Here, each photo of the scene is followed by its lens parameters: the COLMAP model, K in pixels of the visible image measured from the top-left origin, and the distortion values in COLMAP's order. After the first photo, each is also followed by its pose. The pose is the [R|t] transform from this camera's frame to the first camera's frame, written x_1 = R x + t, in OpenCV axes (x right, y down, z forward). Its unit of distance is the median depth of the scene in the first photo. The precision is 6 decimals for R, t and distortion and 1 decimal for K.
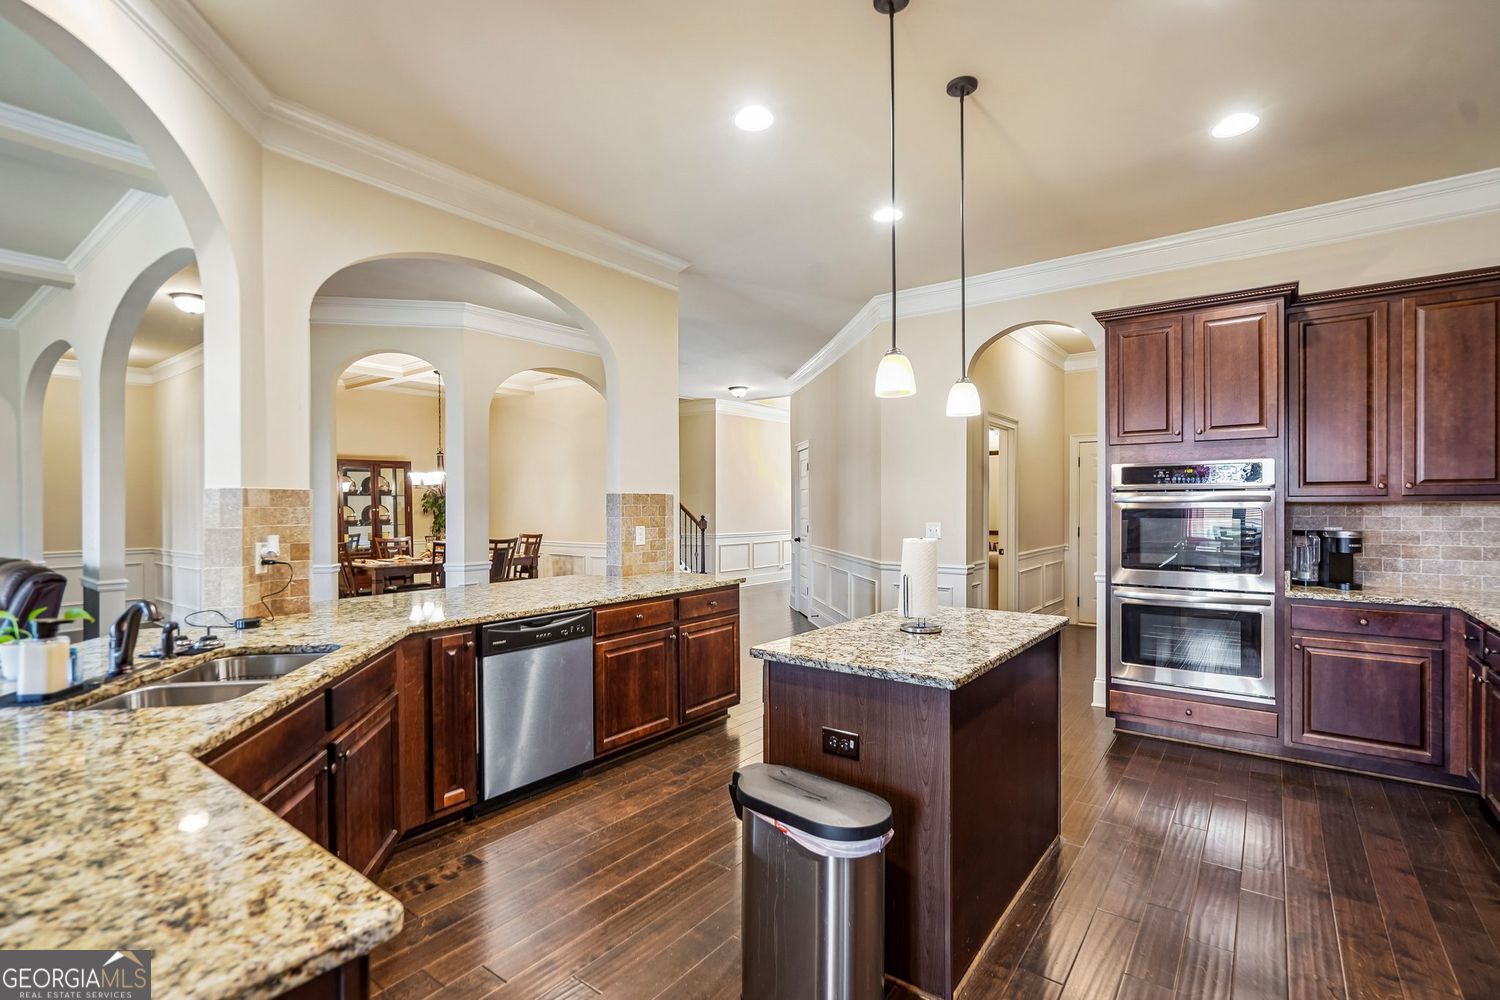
lens RADIAL K [[696.5, 0, 740.8], [0, 696.5, 506.7], [0, 0, 1]] dist [-0.009979, 0.003801]
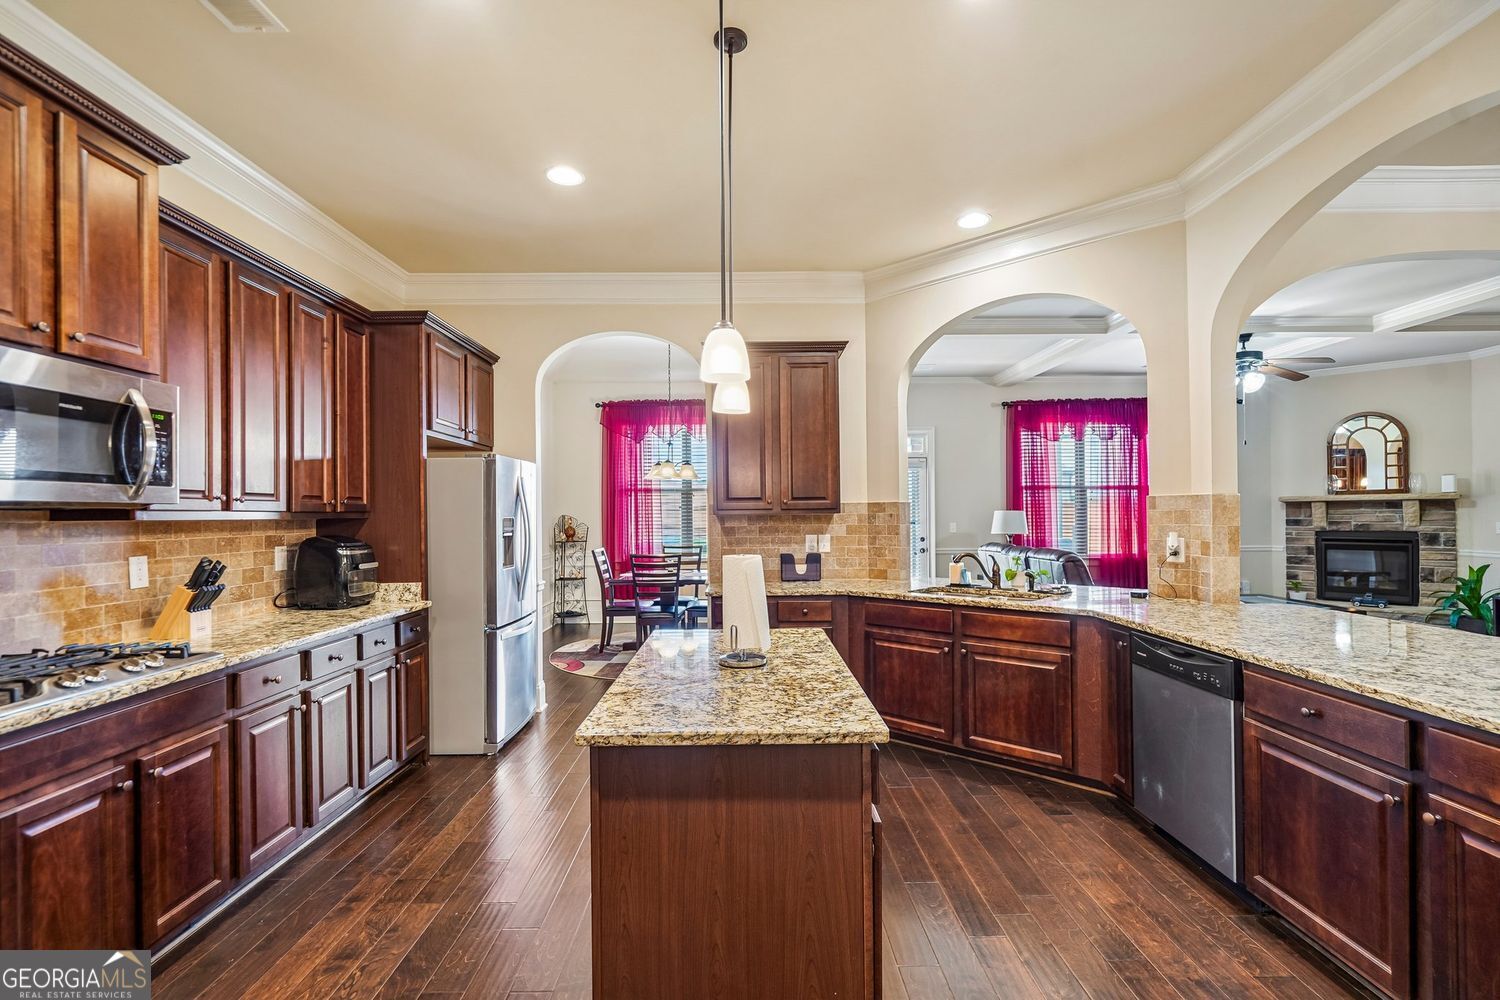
lens RADIAL K [[696.5, 0, 747.2], [0, 696.5, 509.6], [0, 0, 1]] dist [-0.009979, 0.003801]
pose [[-0.791051, 0.009690, -0.611674, 0.543524], [0.013028, 0.999915, -0.001008, -0.006637], [0.611612, -0.008766, -0.791110, 1.181455]]
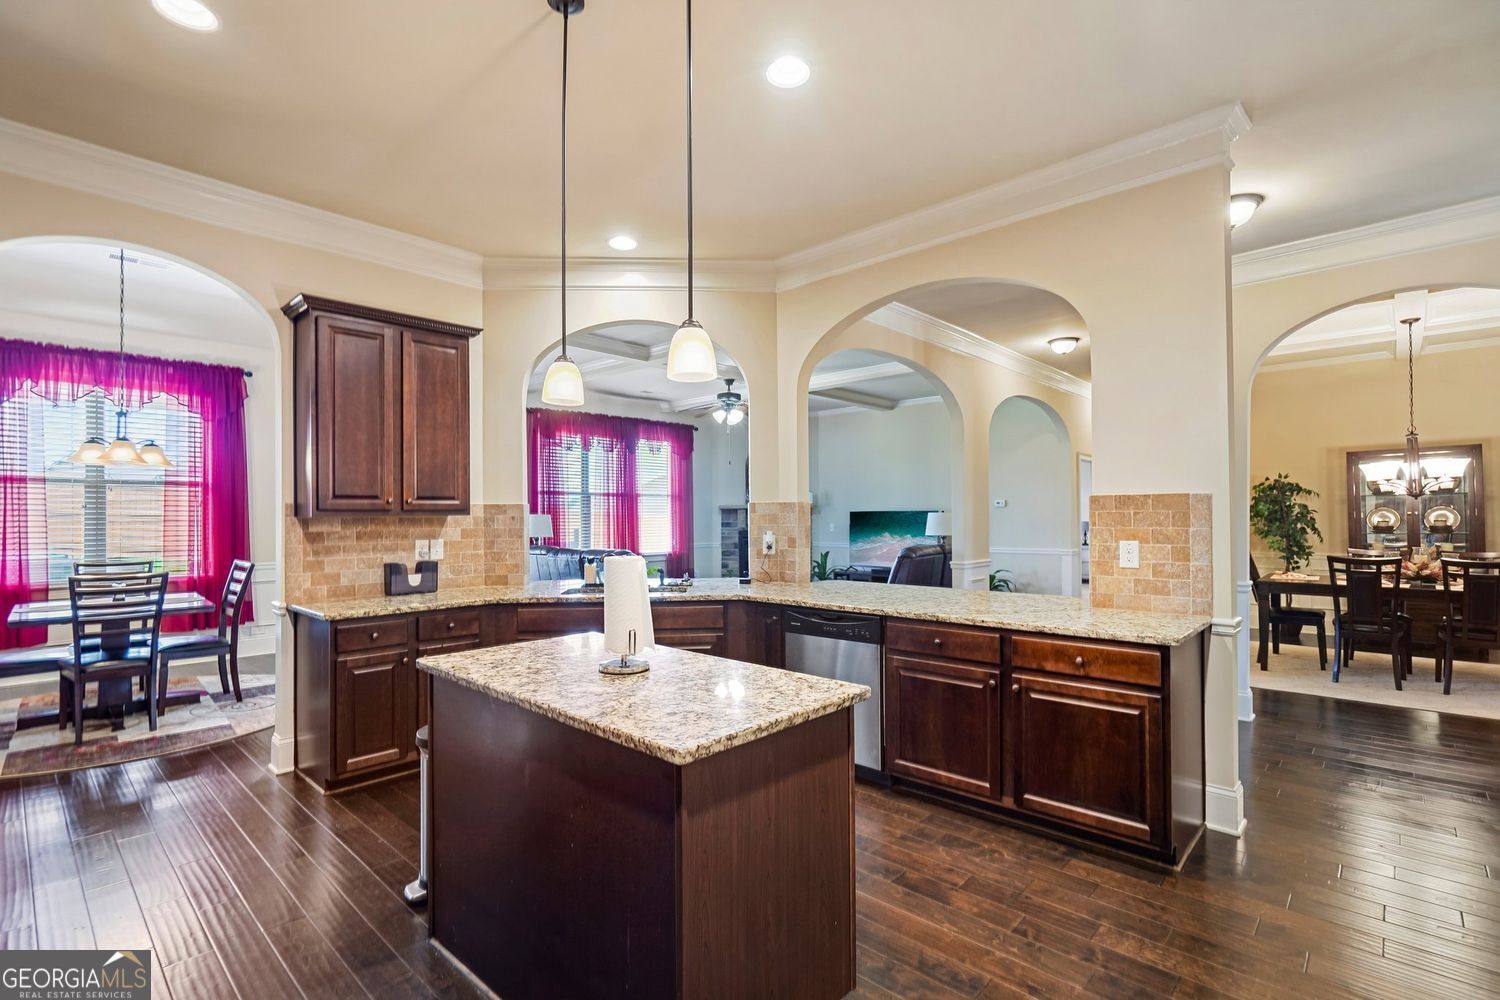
lens RADIAL K [[696.5, 0, 764.7], [0, 696.5, 510.1], [0, 0, 1]] dist [-0.009979, 0.003801]
pose [[-0.085105, 0.000297, -0.996372, 0.741058], [0.003869, 0.999993, -0.000033, -0.005921], [0.996364, -0.003858, -0.085105, 0.873520]]
